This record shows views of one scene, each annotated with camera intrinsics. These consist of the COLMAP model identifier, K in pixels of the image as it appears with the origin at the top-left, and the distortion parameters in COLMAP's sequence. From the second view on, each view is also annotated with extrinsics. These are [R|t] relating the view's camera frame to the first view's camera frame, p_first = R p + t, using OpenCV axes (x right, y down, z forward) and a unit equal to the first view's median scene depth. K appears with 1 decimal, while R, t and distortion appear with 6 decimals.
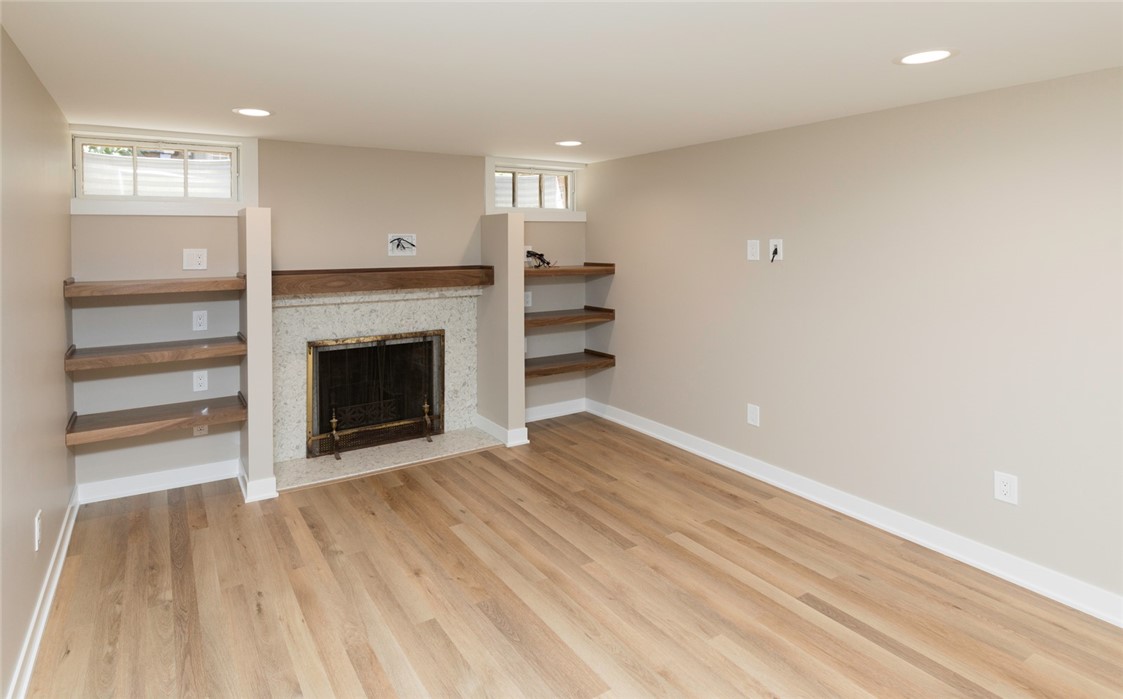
lens RADIAL K [[617.7, 0, 561.5], [0, 617.7, 349.5], [0, 0, 1]] dist [-0.001847, -0.000295]
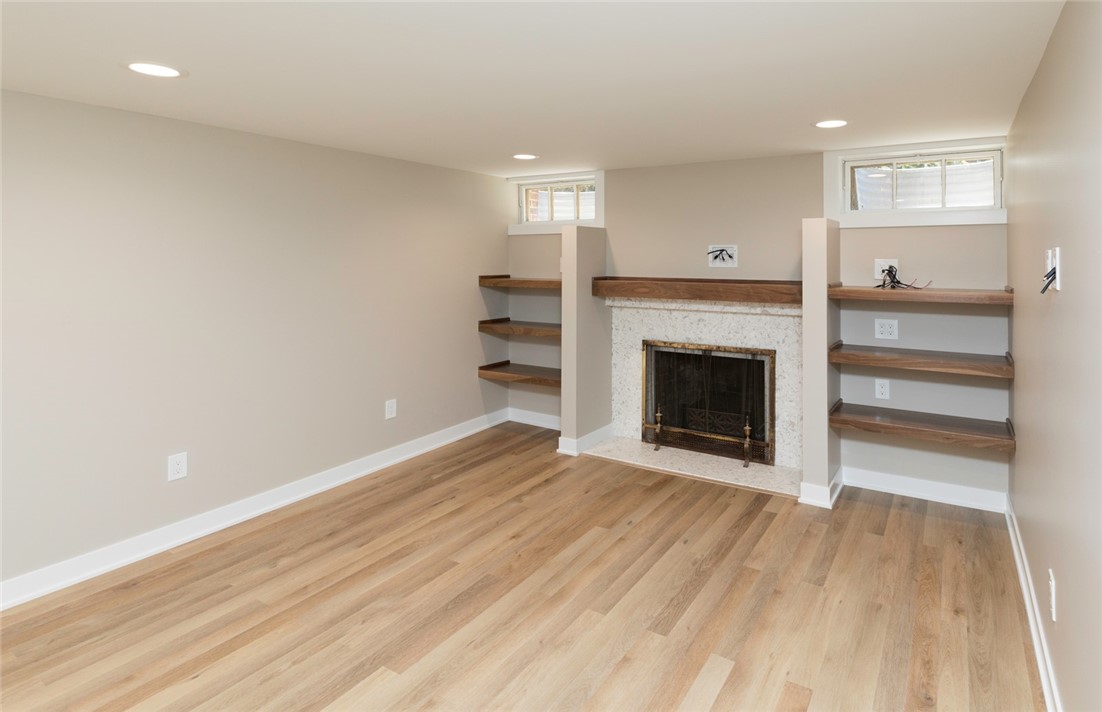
lens RADIAL K [[608.5, 0, 552.4], [0, 608.5, 335.5], [0, 0, 1]] dist [0.004595, 0.000326]
pose [[0.406543, 0.126316, -0.904857, 0.541211], [-0.162667, 0.984580, 0.064361, -0.065469], [0.899034, 0.121026, 0.420821, 0.373869]]
